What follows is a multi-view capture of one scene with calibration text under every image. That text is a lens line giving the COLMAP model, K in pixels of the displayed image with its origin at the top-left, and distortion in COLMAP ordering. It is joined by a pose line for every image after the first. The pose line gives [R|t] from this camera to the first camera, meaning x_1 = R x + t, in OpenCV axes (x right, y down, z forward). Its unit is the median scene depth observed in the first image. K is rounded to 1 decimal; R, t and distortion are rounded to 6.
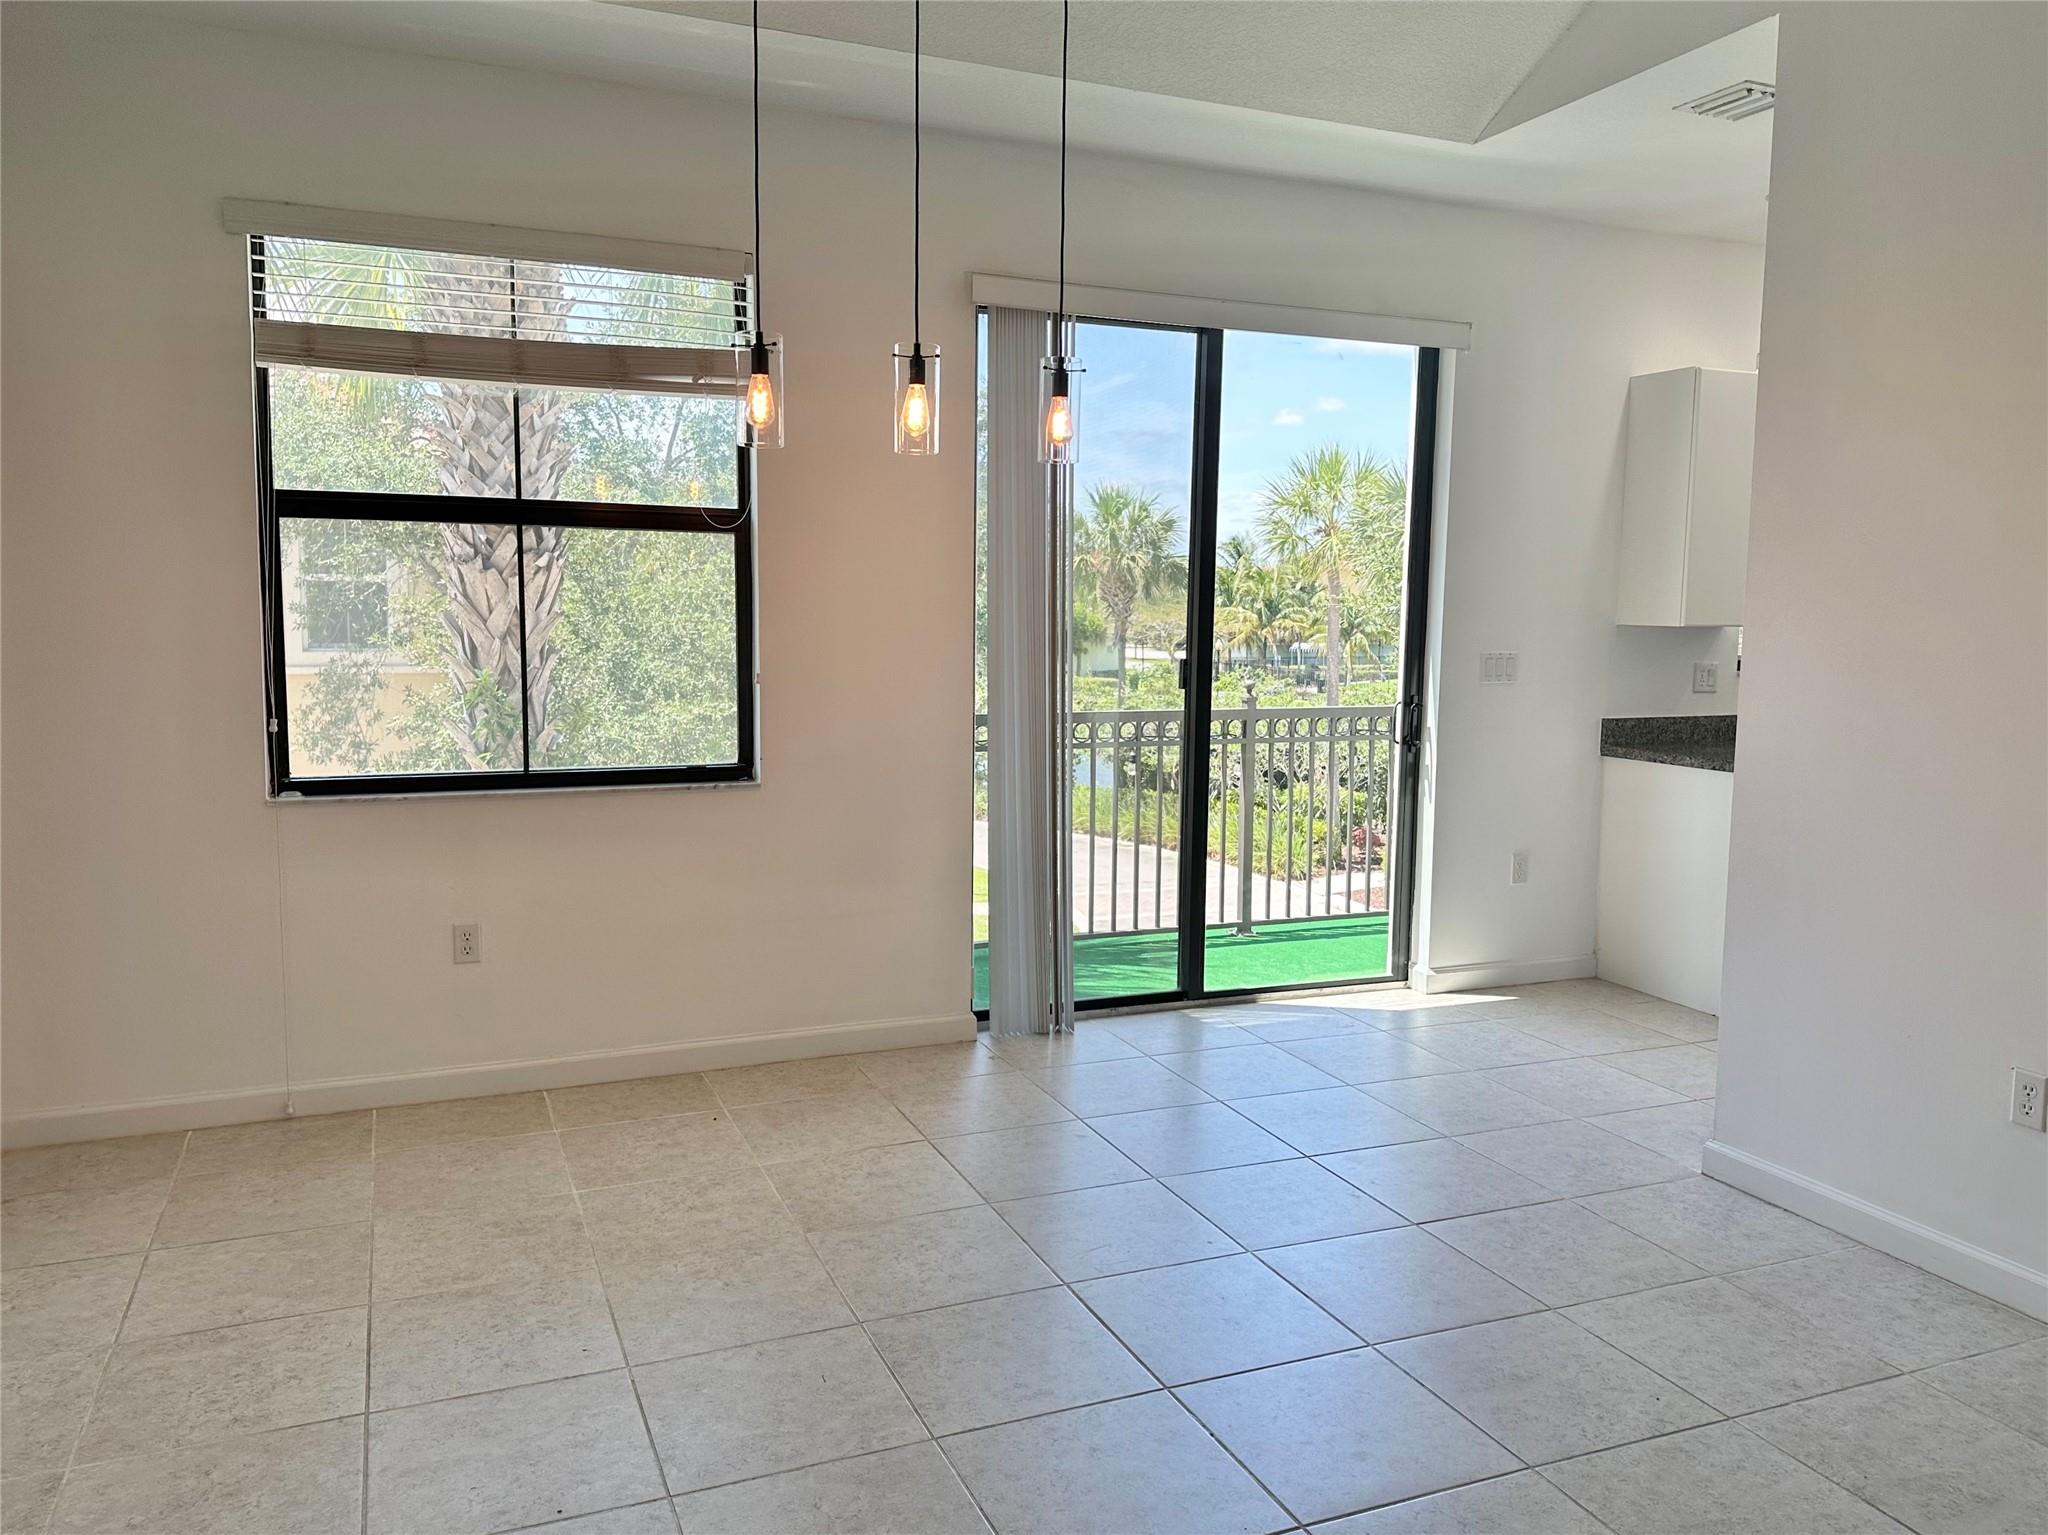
lens RADIAL K [[1484.7, 0, 1032.4], [0, 1484.7, 823.2], [0, 0, 1]] dist [0.043525, -0.079231]
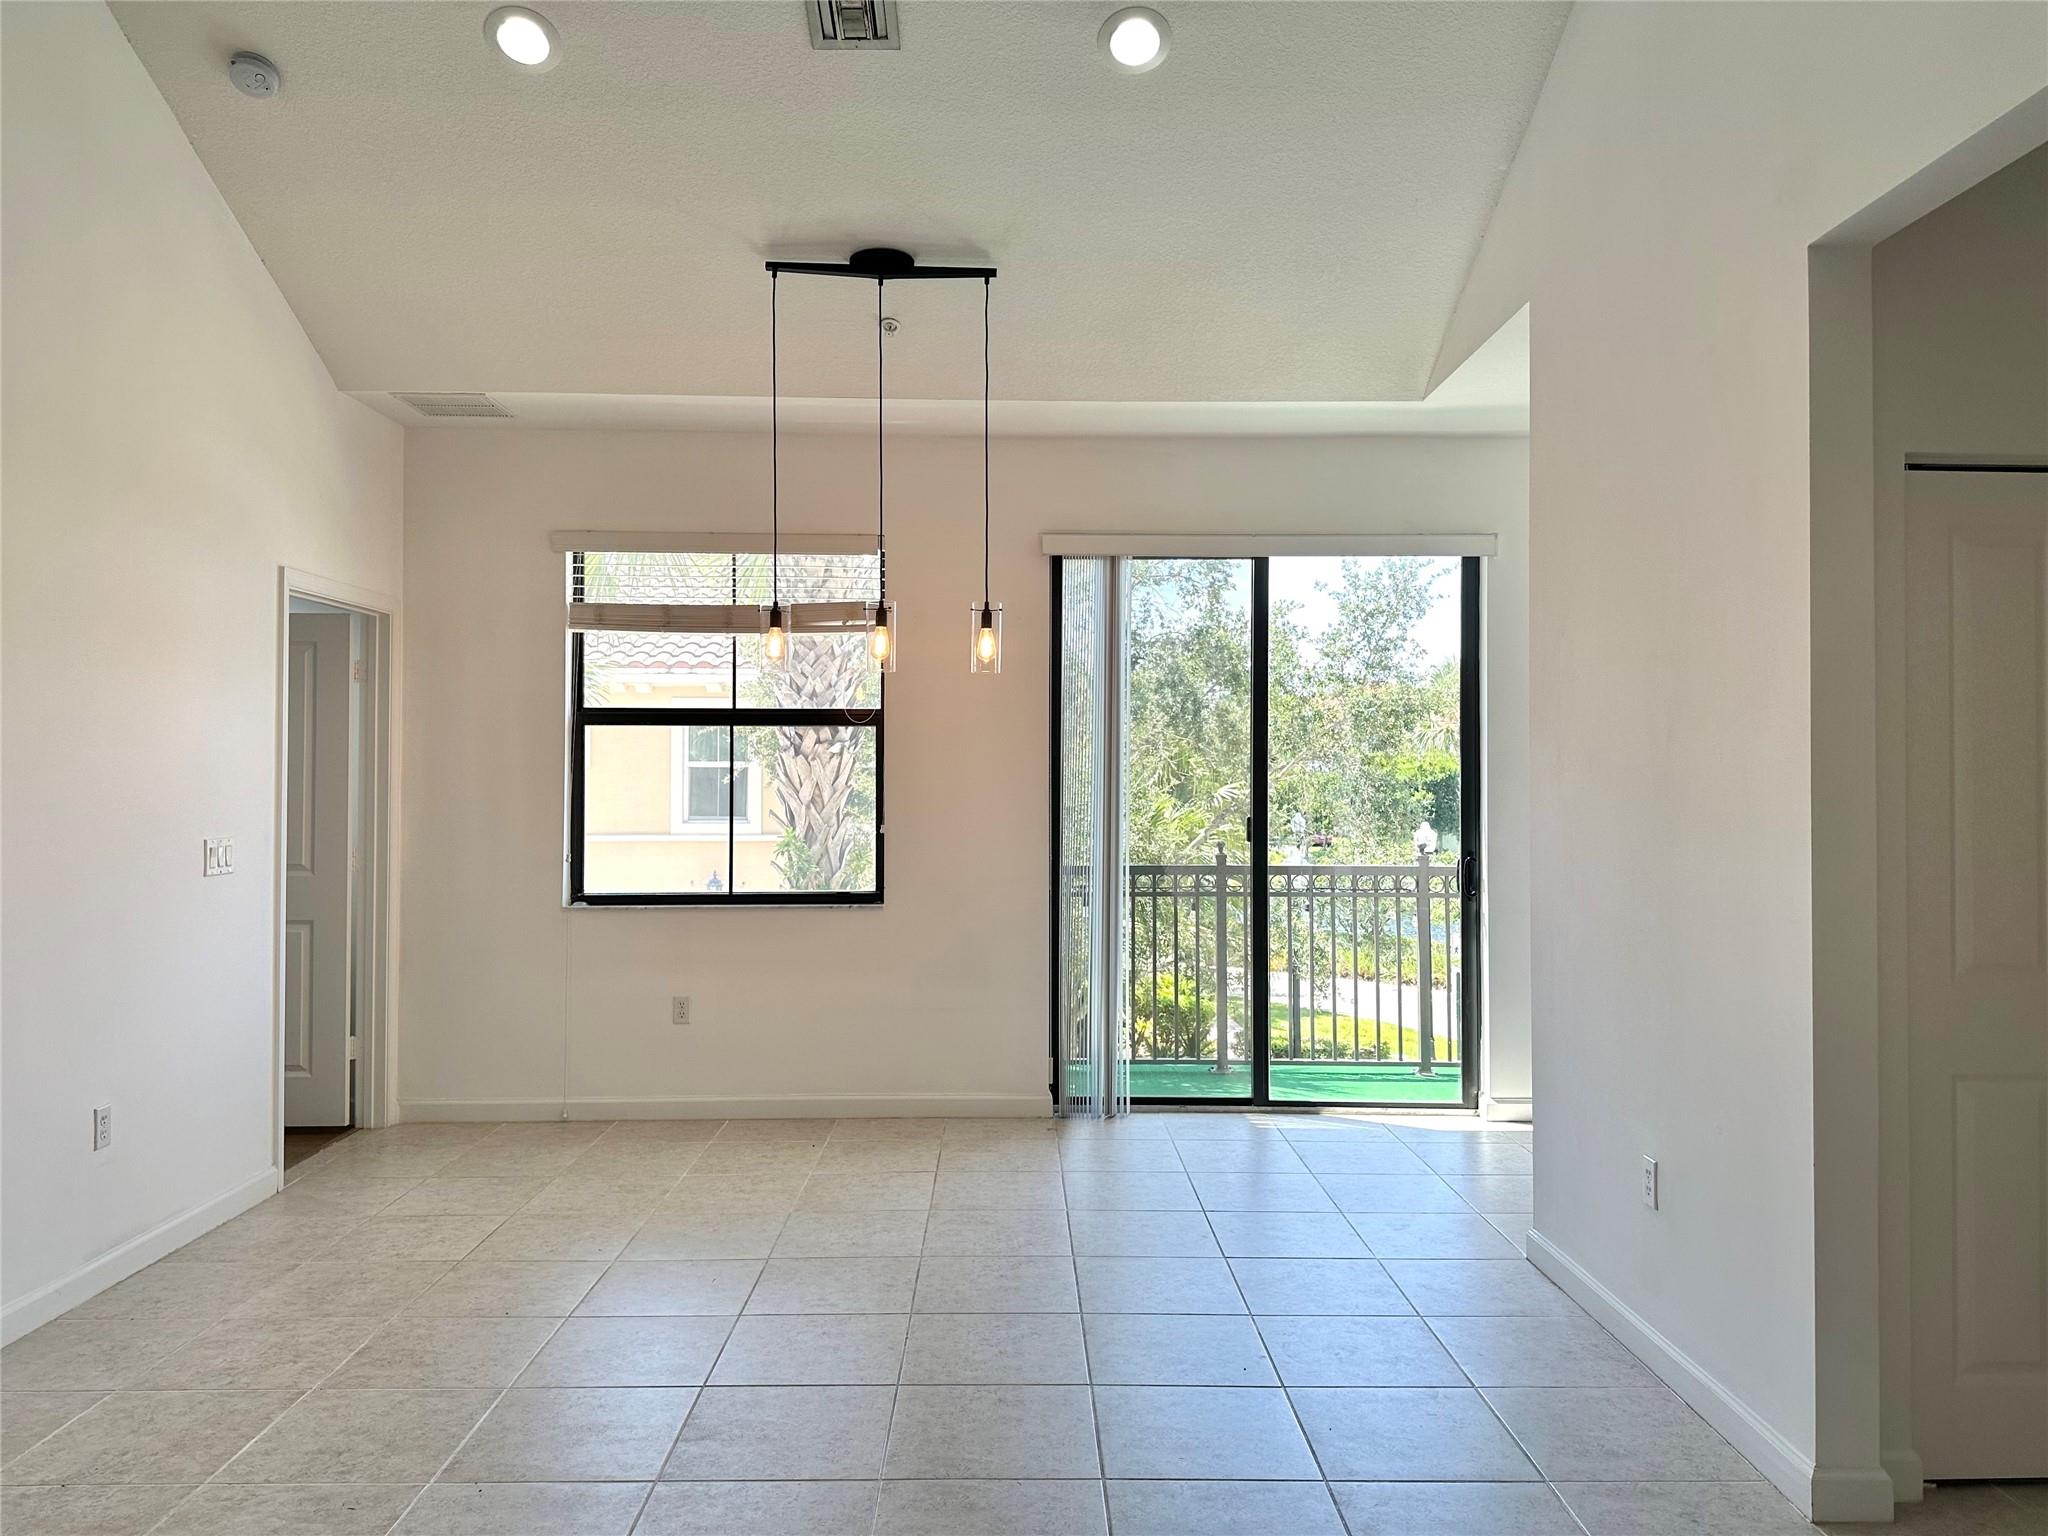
lens RADIAL K [[1451.0, 0, 1024.0], [0, 1451.0, 768.0], [0, 0, 1]] dist [0.007735, -0.003551]
pose [[0.923804, -0.013782, -0.382617, 0.377694], [-0.046903, 0.987751, -0.148823, 0.034283], [0.379981, 0.155429, 0.911842, -0.156701]]
